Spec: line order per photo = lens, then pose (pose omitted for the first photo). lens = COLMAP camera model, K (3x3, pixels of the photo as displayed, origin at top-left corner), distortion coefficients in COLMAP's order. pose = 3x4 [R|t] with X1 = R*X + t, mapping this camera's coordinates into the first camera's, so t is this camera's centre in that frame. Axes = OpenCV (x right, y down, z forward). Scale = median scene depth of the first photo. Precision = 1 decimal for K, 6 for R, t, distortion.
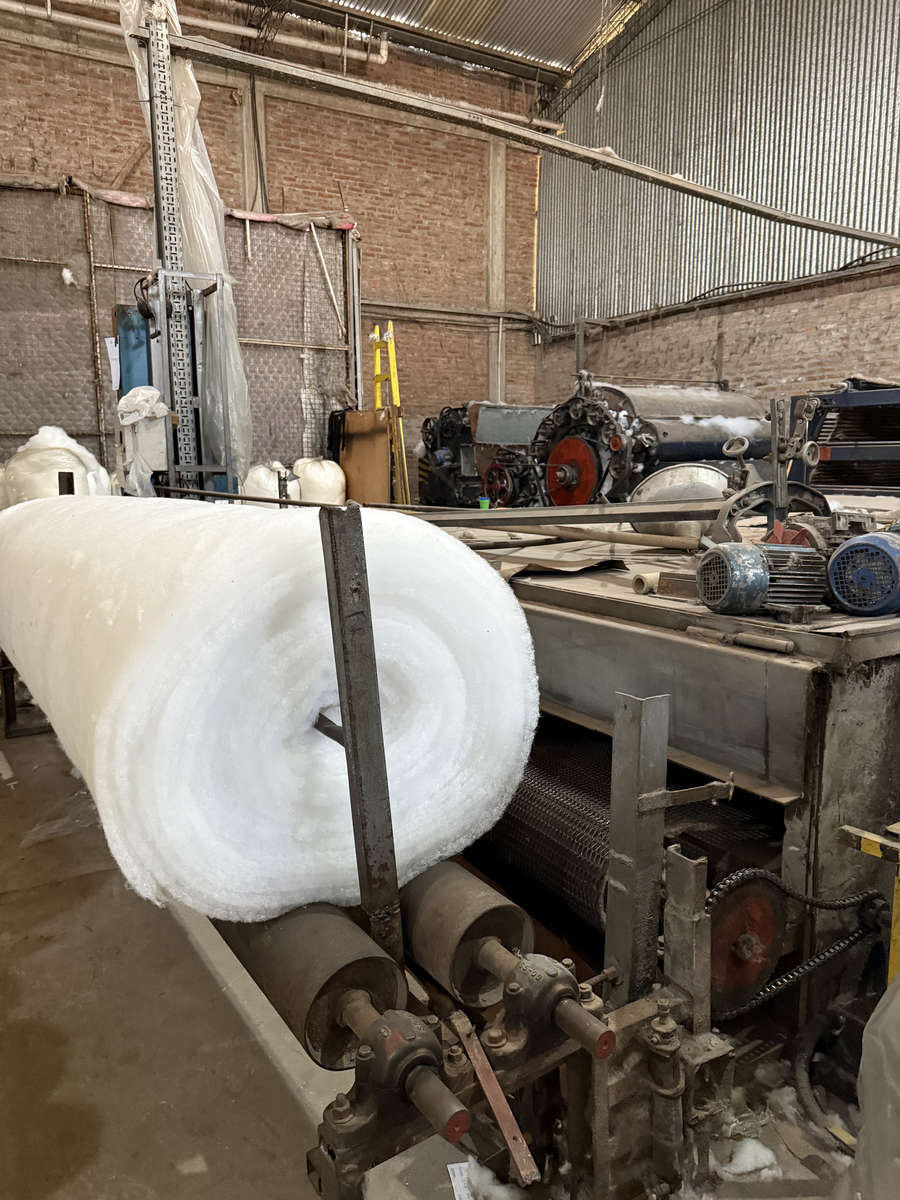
lens RADIAL K [[862.9, 0, 450.8], [0, 862.9, 596.6], [0, 0, 1]] dist [0.002953, -0.024779]
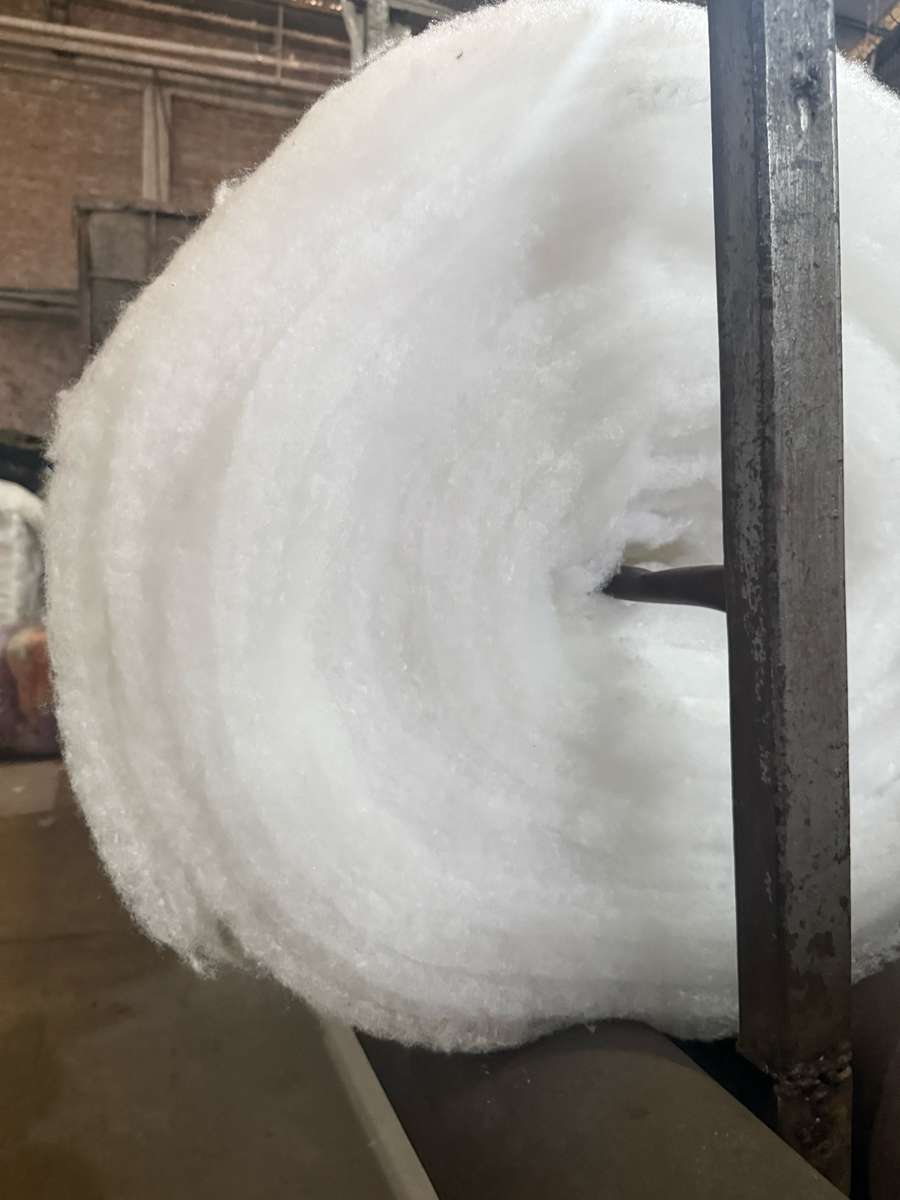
lens RADIAL K [[862.9, 0, 443.0], [0, 862.9, 587.7], [0, 0, 1]] dist [0.002953, -0.024779]
pose [[0.975635, 0.032603, -0.216963, -0.051209], [-0.057093, 0.992555, -0.107583, 0.070301], [0.211840, 0.117349, 0.970234, 0.197439]]
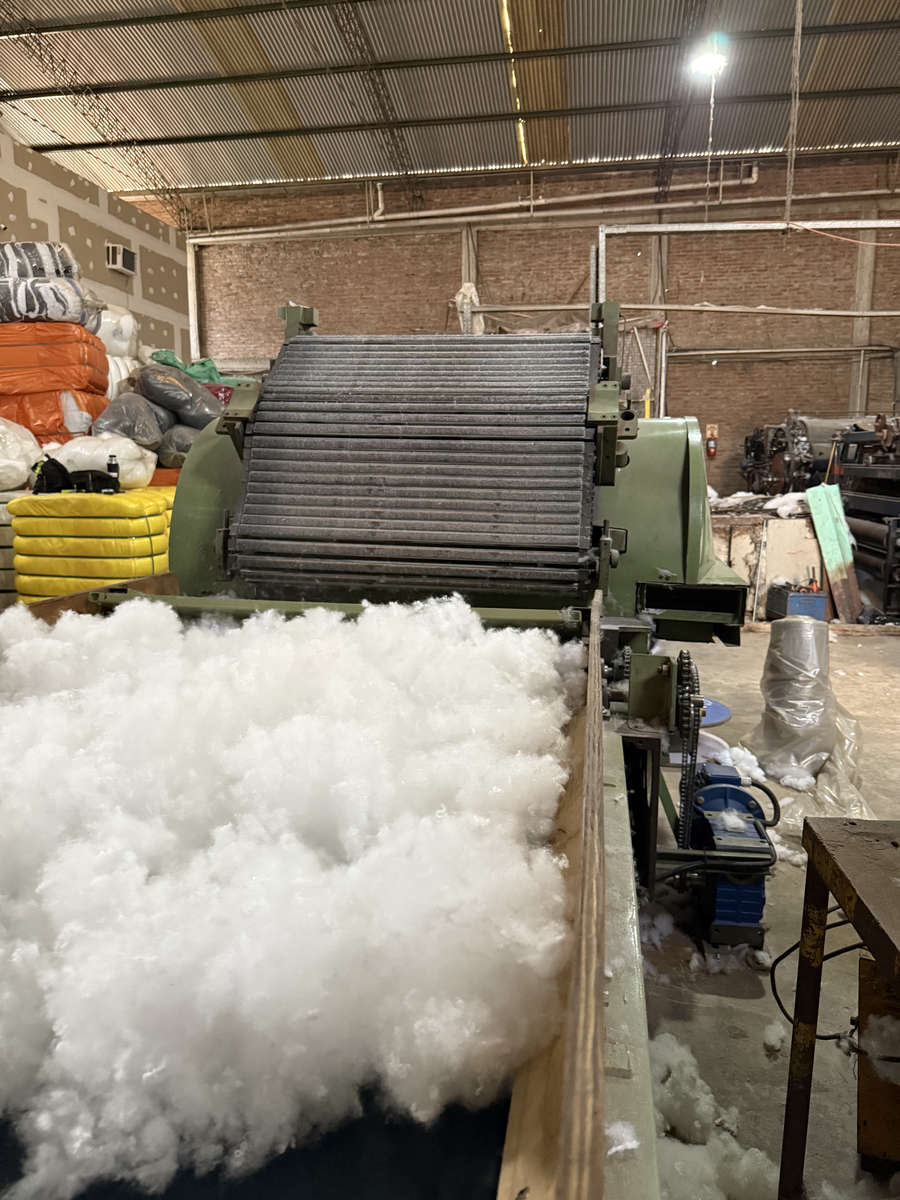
lens RADIAL K [[862.9, 0, 452.2], [0, 862.9, 602.8], [0, 0, 1]] dist [0.002953, -0.024779]
pose [[0.759857, 0.114625, -0.639905, 1.328624], [-0.102315, 0.993151, 0.056407, 0.085647], [0.641989, 0.022610, 0.766381, -0.962629]]
